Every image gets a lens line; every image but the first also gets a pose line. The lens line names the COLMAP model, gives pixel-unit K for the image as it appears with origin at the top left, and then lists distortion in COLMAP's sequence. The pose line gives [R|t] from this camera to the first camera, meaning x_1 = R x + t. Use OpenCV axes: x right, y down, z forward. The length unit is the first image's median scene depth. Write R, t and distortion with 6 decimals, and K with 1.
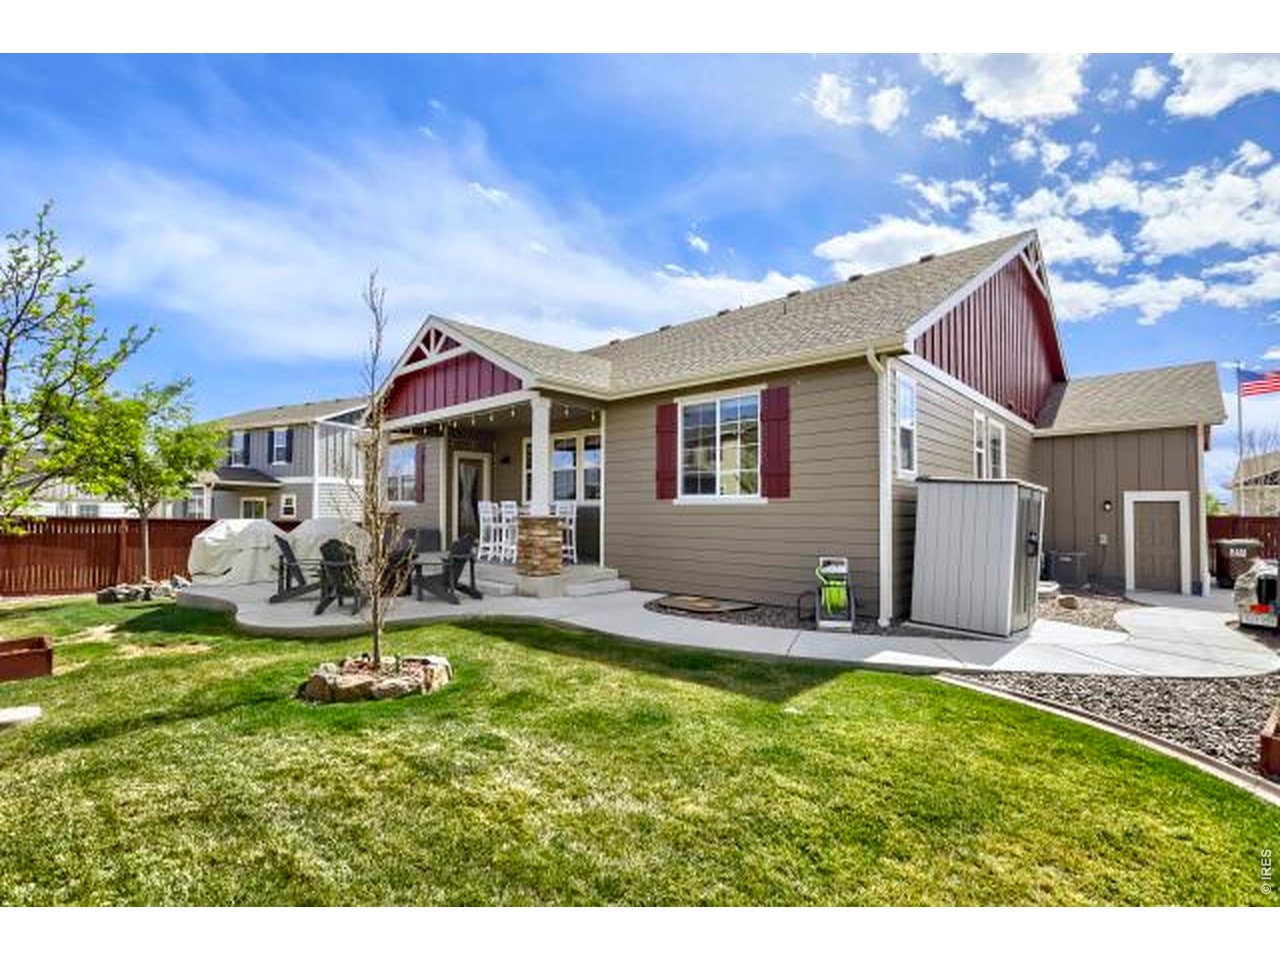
lens RADIAL K [[594.9, 0, 638.7], [0, 594.9, 463.8], [0, 0, 1]] dist [-0.030895, -0.000002]
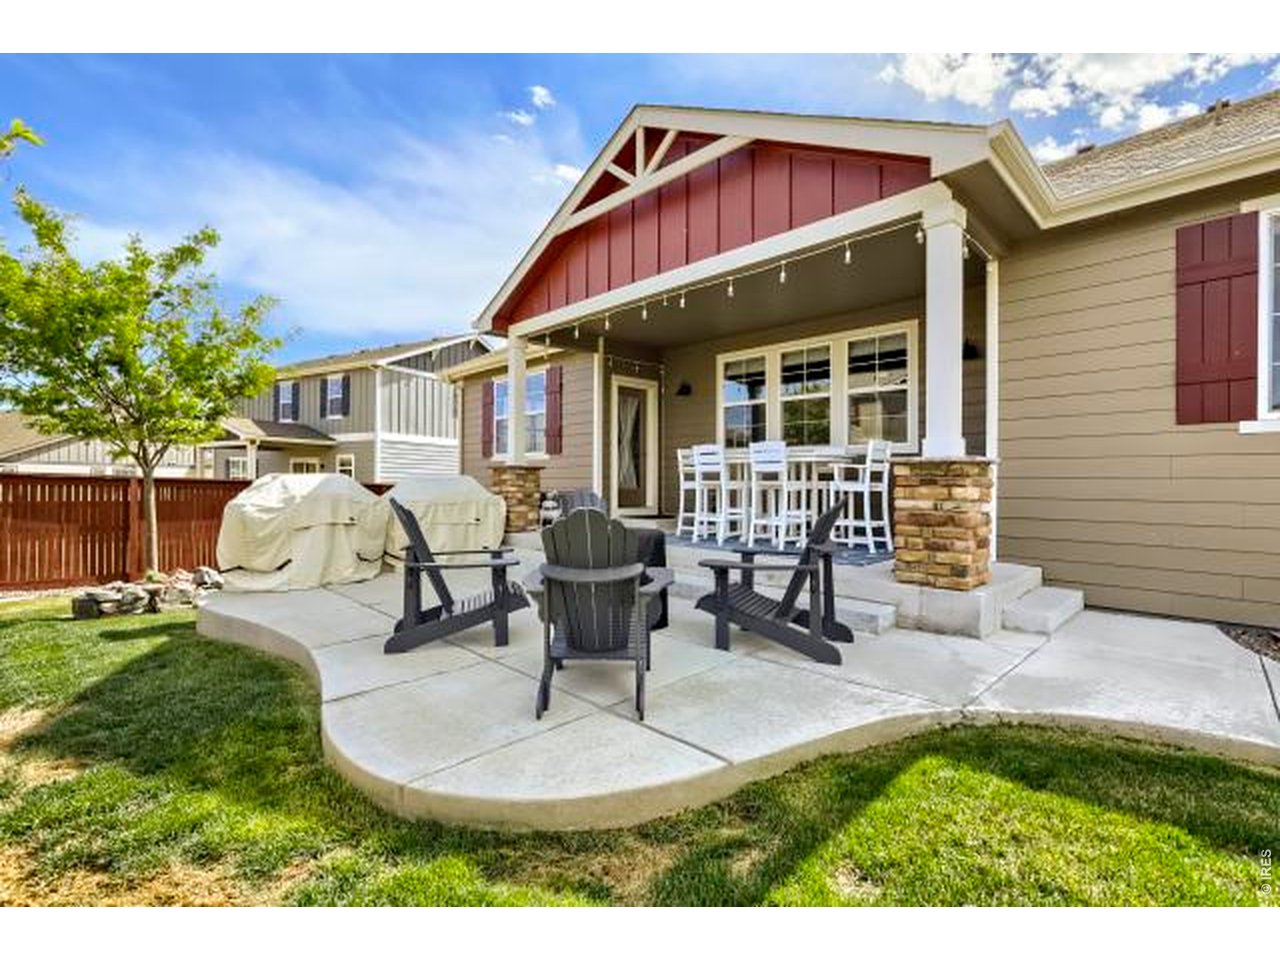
lens RADIAL K [[588.4, 0, 641.6], [0, 588.4, 451.5], [0, 0, 1]] dist [-0.024837, 0.000443]
pose [[0.998935, -0.002795, -0.046061, -0.279088], [0.004312, 0.999450, 0.032874, 0.047325], [0.045944, -0.033038, 0.998398, 0.383900]]
